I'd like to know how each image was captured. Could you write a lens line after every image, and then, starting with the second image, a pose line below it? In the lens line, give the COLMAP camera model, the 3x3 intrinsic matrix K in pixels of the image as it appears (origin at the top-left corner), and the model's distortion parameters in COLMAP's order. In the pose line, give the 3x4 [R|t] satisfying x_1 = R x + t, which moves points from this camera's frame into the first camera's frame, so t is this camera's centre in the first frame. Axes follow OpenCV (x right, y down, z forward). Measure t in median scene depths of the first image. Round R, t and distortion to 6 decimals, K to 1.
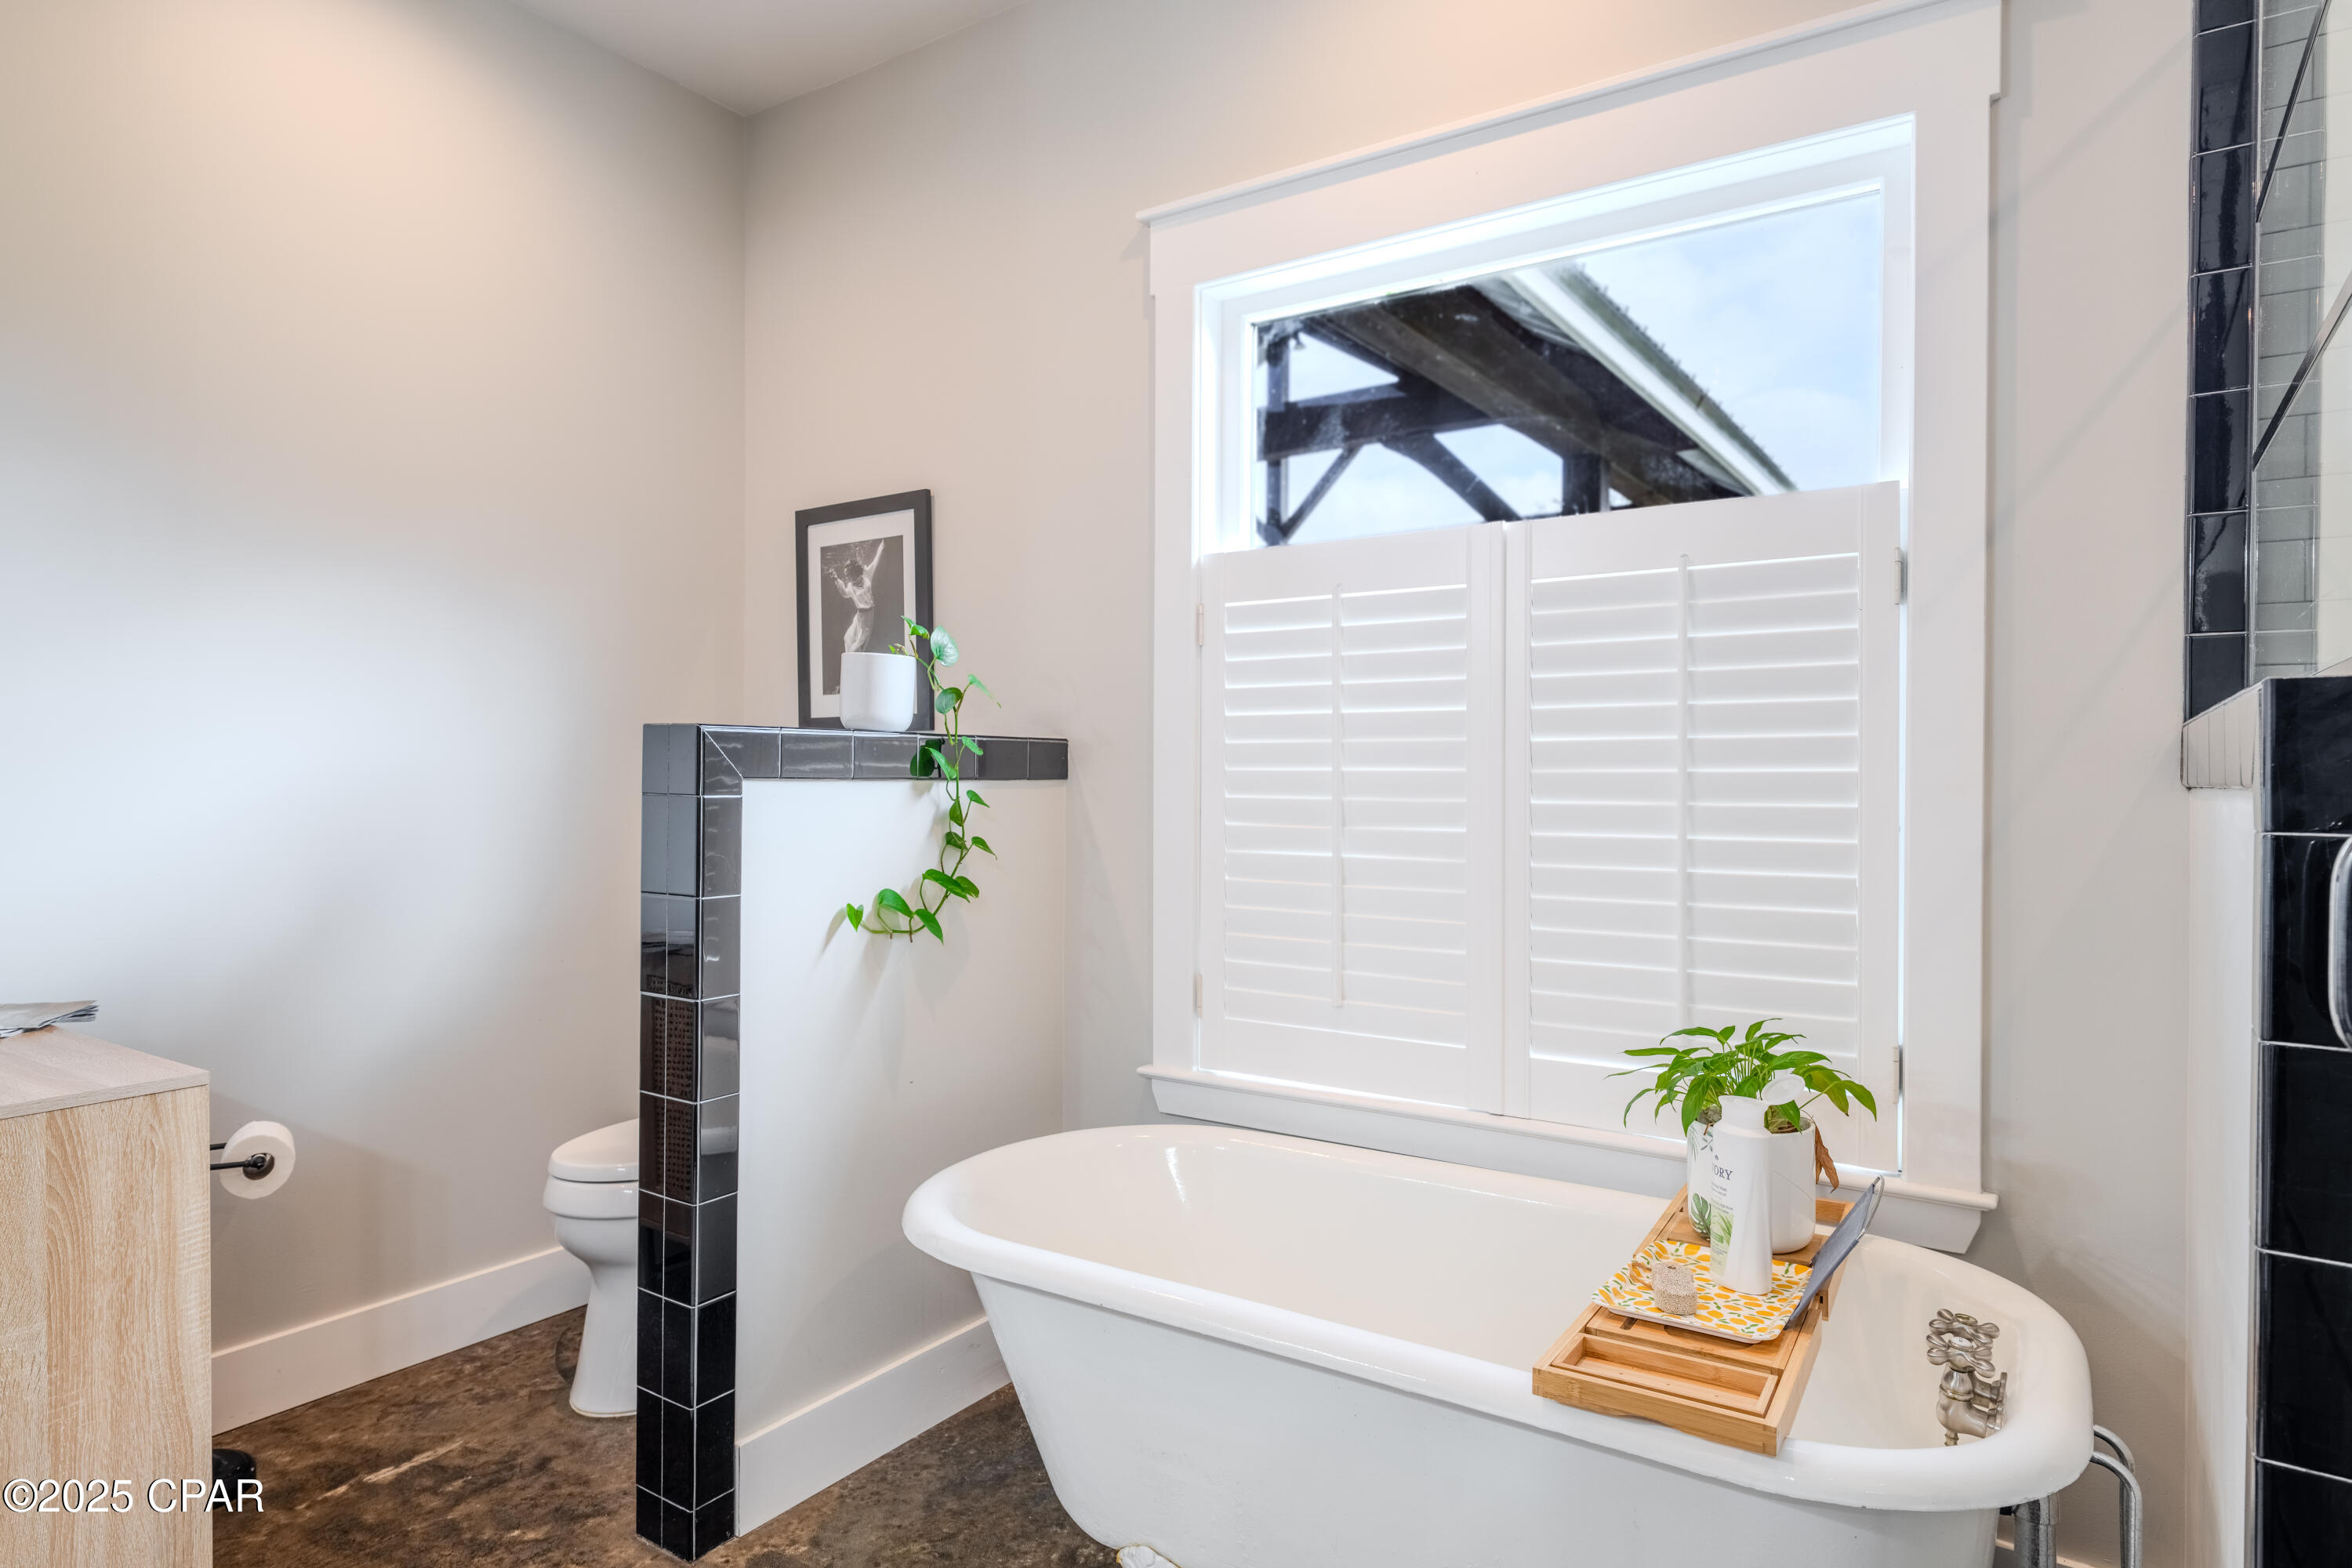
lens RADIAL K [[1342.7, 0, 1176.0], [0, 1342.7, 784.0], [0, 0, 1]] dist [-0.001670, 0.000826]
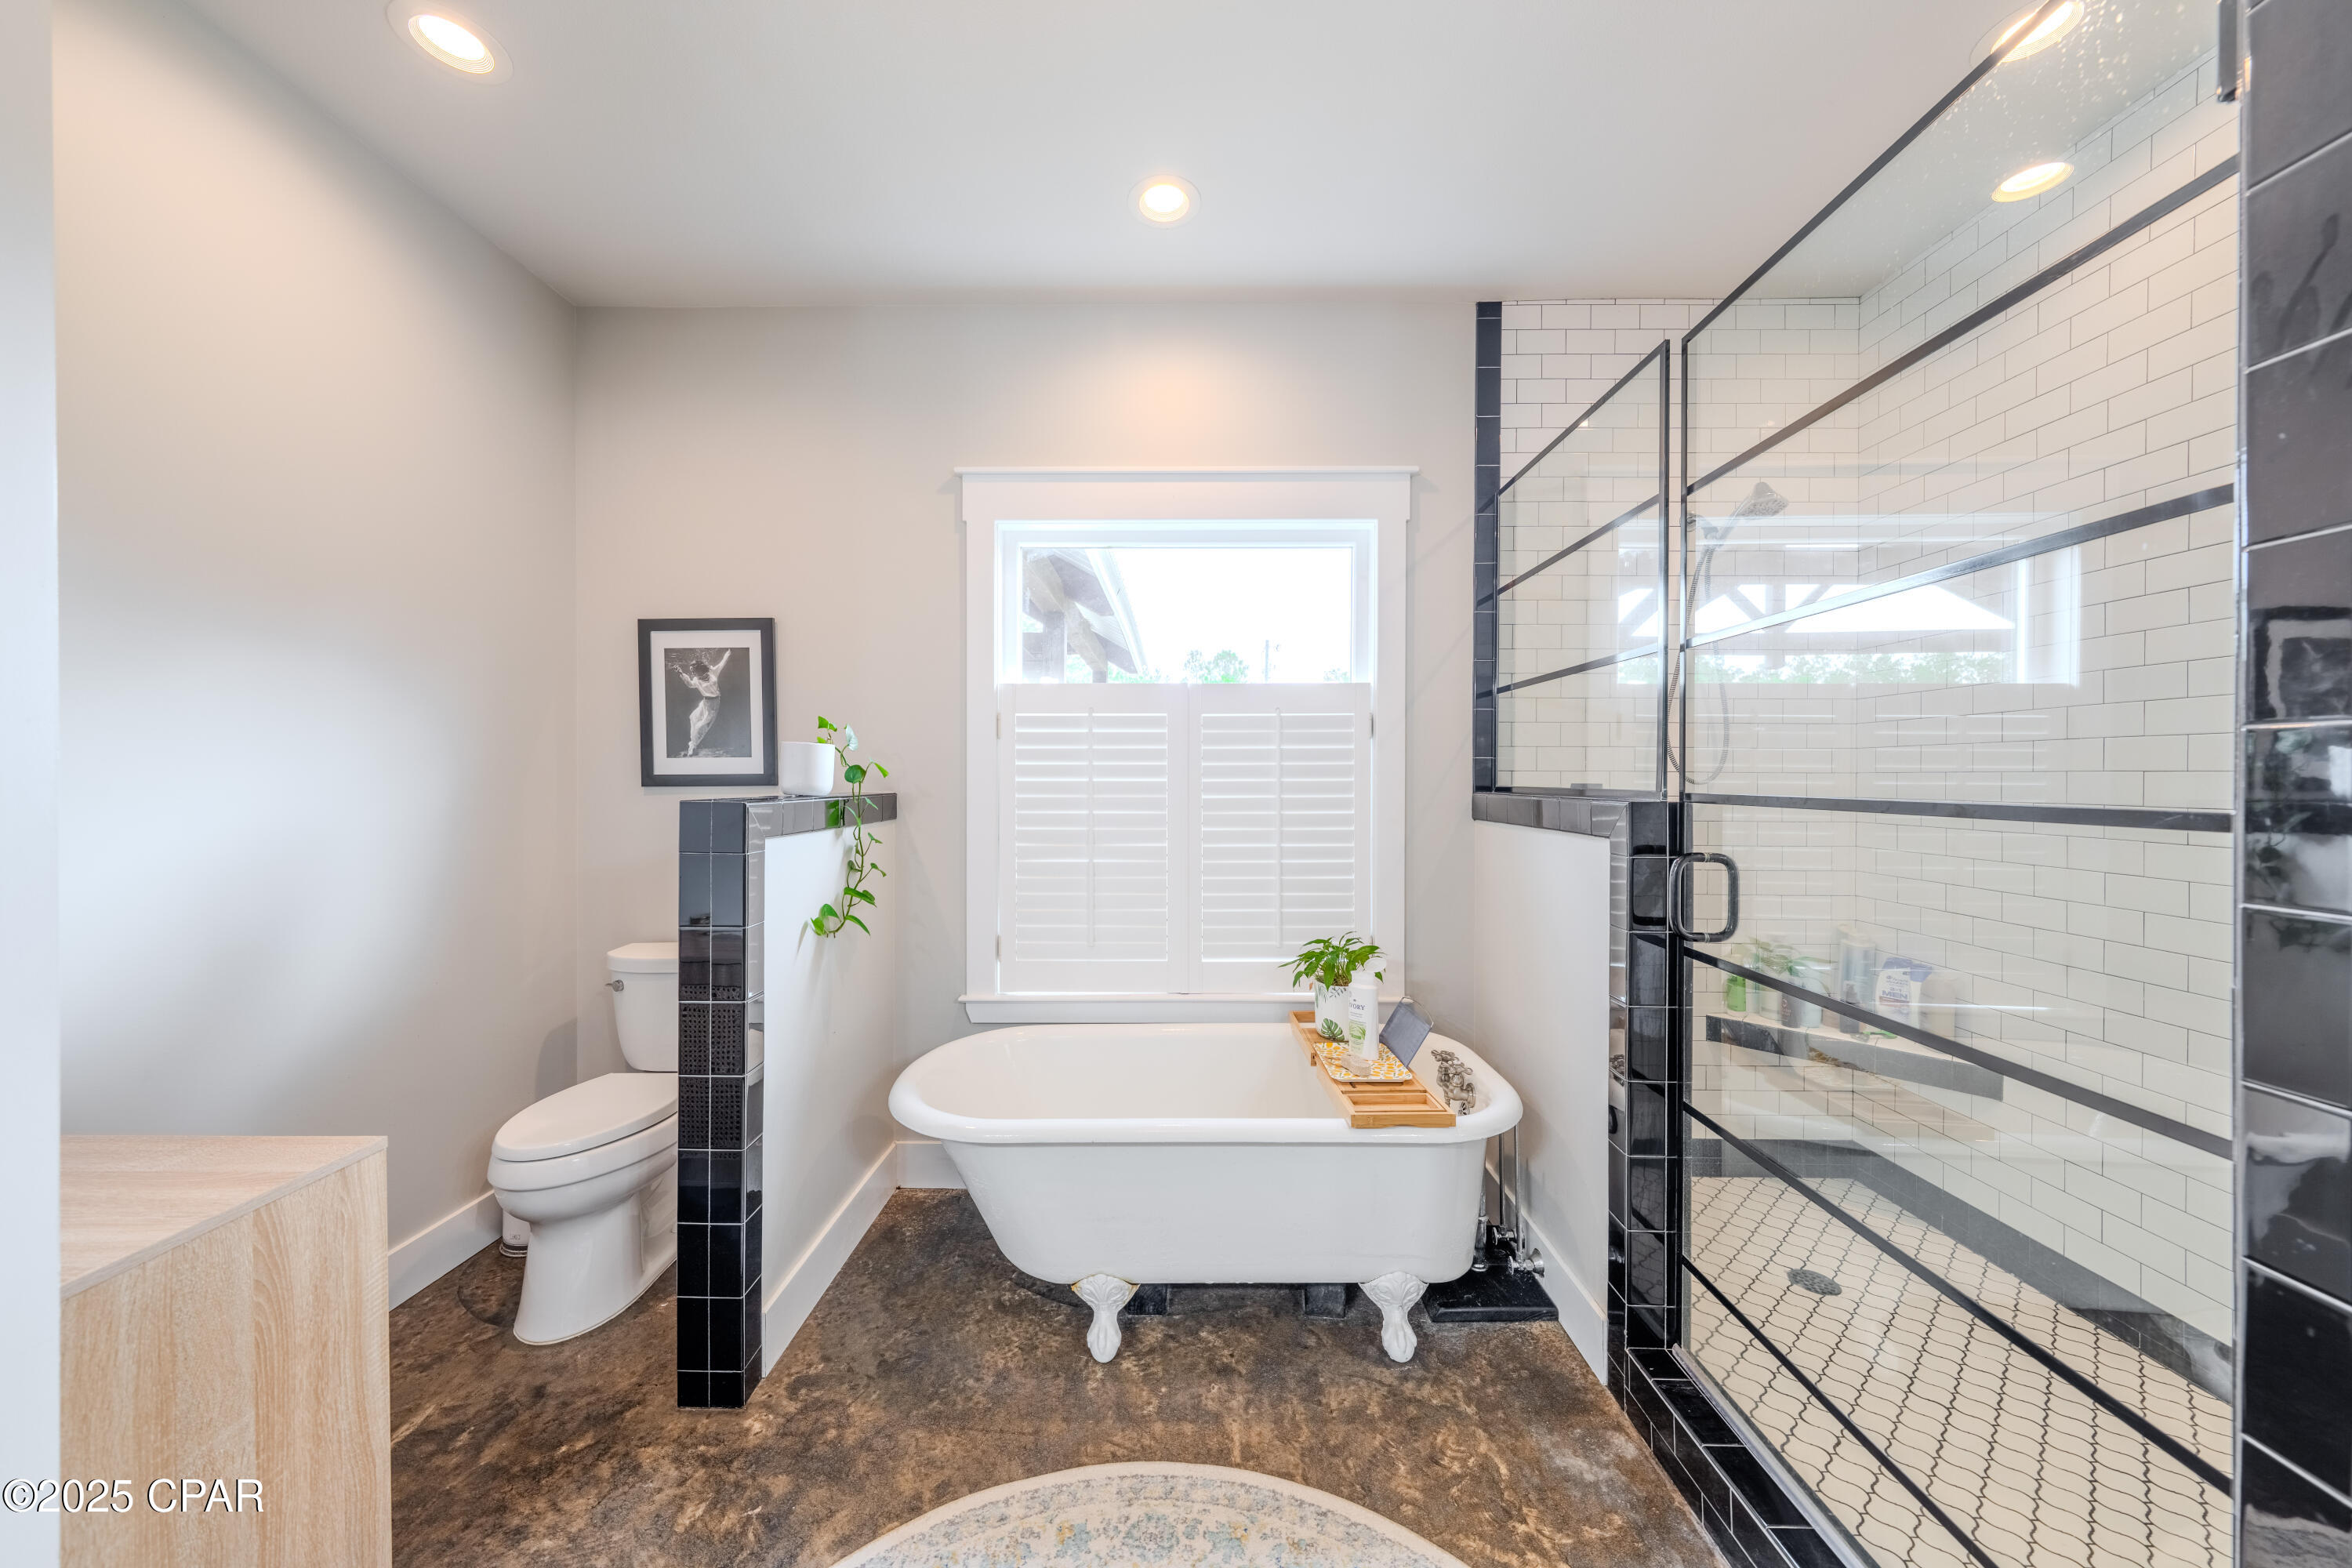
lens RADIAL K [[806.1, 0, 1175.2], [0, 806.1, 780.4], [0, 0, 1]] dist [-0.000758, -0.000006]
pose [[0.834083, -0.007653, 0.551585, -0.392449], [0.006872, 0.999970, 0.003482, -0.059018], [-0.551596, 0.000886, 0.834111, 0.053668]]
